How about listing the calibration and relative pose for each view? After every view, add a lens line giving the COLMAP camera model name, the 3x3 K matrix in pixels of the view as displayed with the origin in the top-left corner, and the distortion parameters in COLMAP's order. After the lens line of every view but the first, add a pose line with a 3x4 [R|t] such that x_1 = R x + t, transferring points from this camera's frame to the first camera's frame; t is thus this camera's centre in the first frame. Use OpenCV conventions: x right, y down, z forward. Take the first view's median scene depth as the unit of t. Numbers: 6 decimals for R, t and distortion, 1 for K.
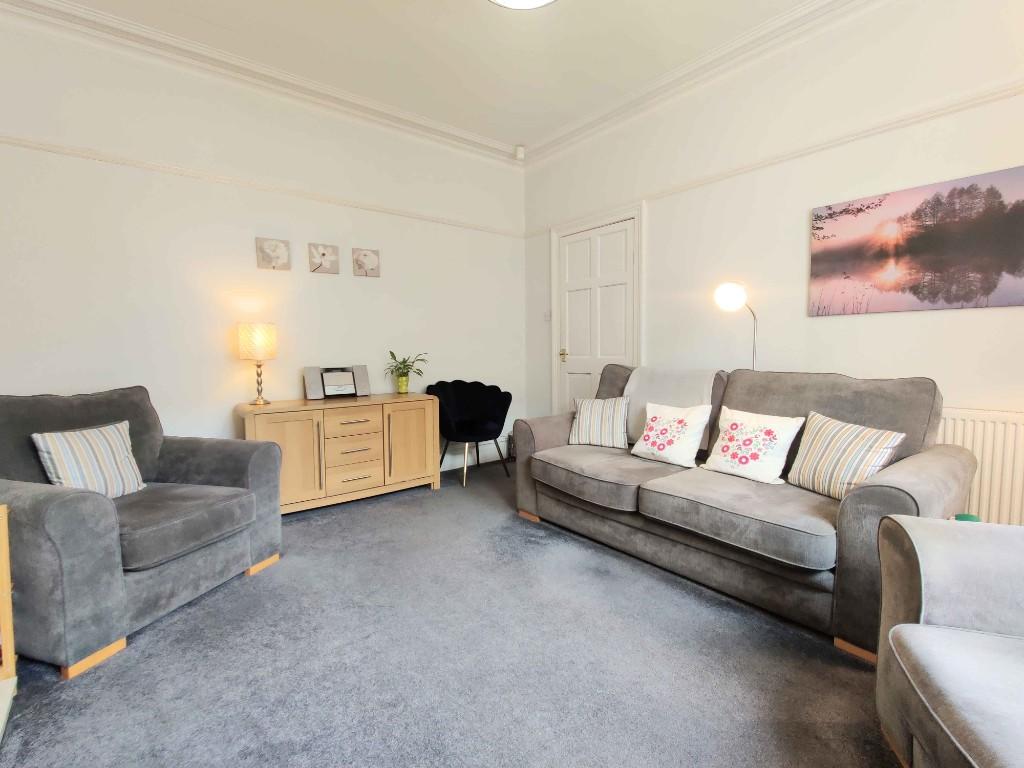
lens RADIAL K [[475.9, 0, 512.0], [0, 475.9, 384.0], [0, 0, 1]] dist [0.021116, -0.015281]
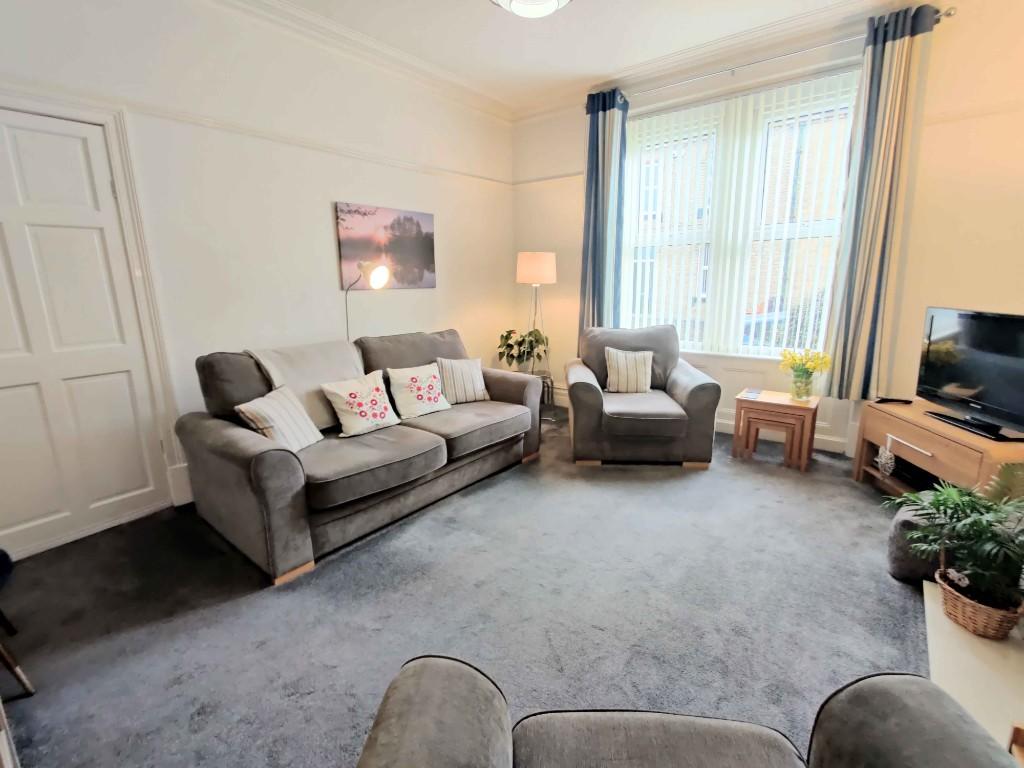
lens RADIAL K [[475.9, 0, 512.0], [0, 475.9, 384.0], [0, 0, 1]] dist [0.021116, -0.015281]
pose [[-0.212087, -0.201144, 0.956326, -0.826270], [0.087400, 0.970763, 0.223564, -0.165090], [-0.973335, 0.130998, -0.188307, 0.960268]]
